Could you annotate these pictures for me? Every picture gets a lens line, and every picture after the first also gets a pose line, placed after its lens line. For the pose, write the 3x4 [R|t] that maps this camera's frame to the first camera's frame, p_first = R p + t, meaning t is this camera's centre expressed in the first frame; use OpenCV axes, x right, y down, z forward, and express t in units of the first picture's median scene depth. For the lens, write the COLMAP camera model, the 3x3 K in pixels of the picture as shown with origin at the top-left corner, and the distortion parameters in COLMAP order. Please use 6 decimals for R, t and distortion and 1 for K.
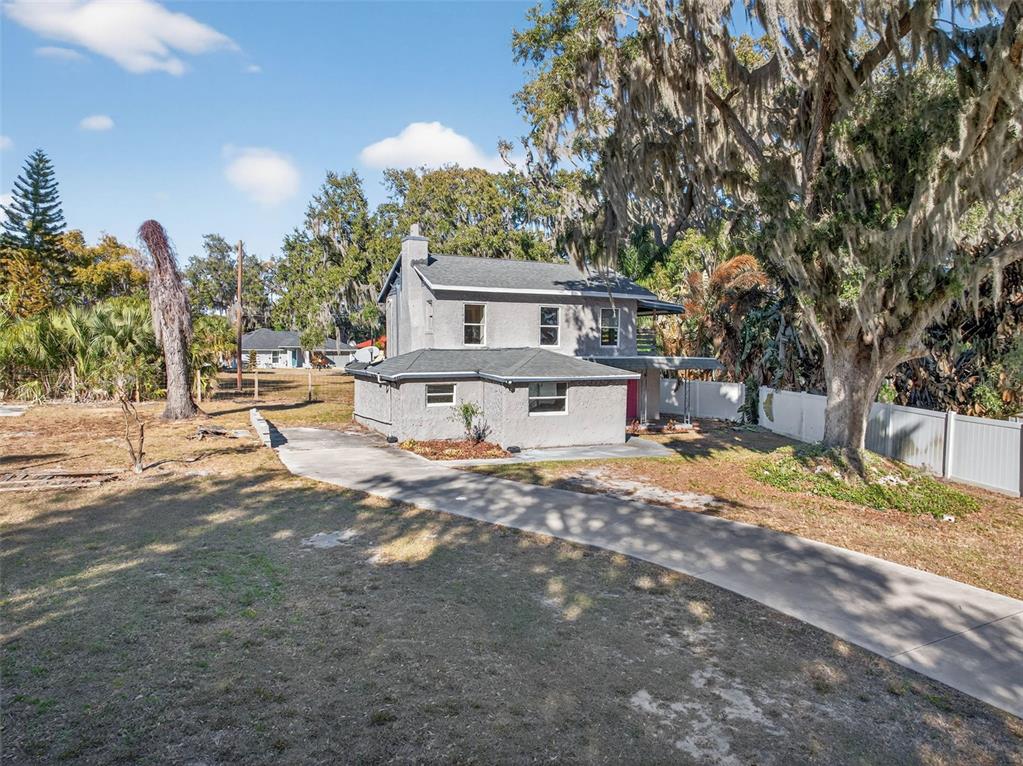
lens RADIAL K [[739.9, 0, 511.1], [0, 739.9, 383.2], [0, 0, 1]] dist [0.001502, 0.001388]
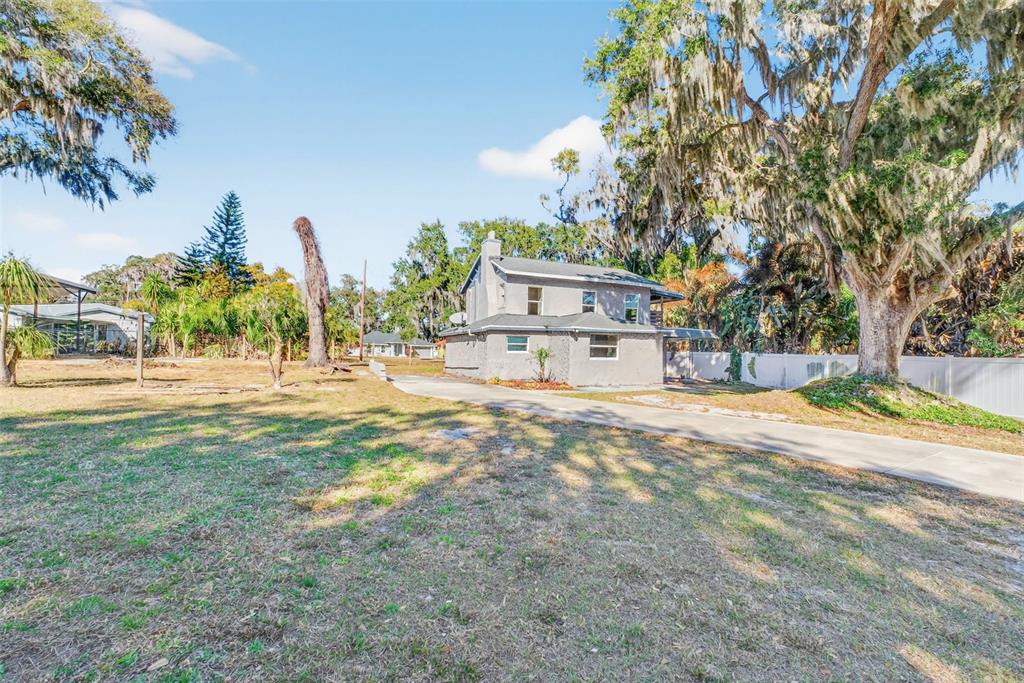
lens RADIAL K [[451.3, 0, 511.8], [0, 451.3, 344.5], [0, 0, 1]] dist [0.003331, -0.000503]
pose [[0.999626, 0.009294, -0.025702, -0.069214], [-0.011209, 0.997092, -0.075384, 0.060964], [0.024927, 0.075644, 0.996823, 0.175388]]
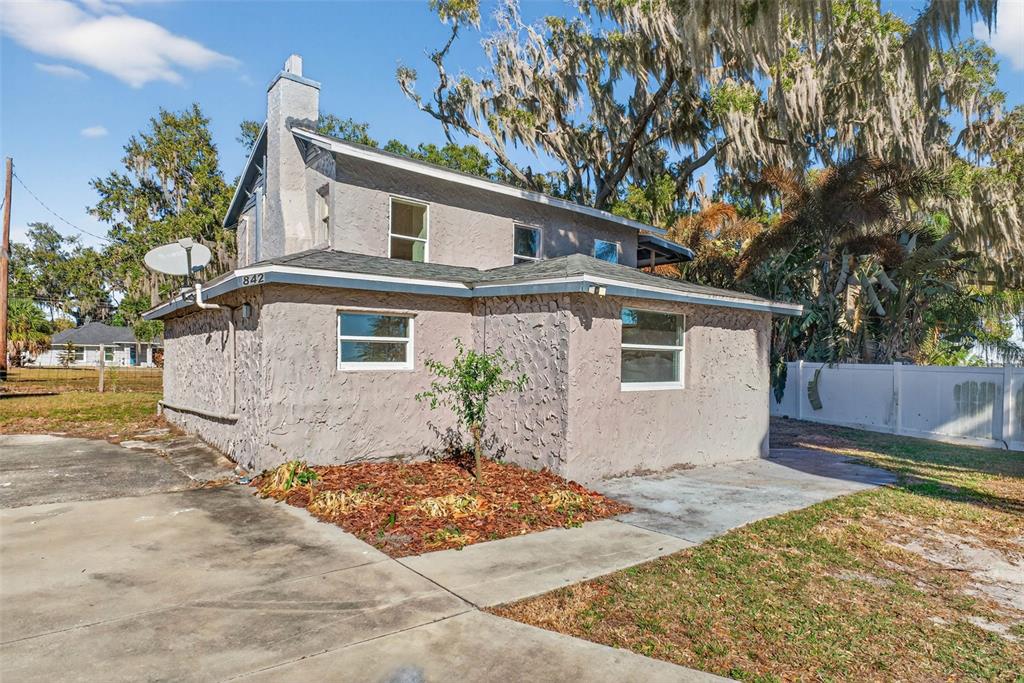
lens RADIAL K [[569.5, 0, 520.4], [0, 569.5, 370.7], [0, 0, 1]] dist [-0.006747, -0.000026]
pose [[0.961309, 0.002946, 0.275457, -0.084895], [0.007406, 0.999305, -0.036533, 0.034445], [-0.275373, 0.037160, 0.960619, 0.564681]]
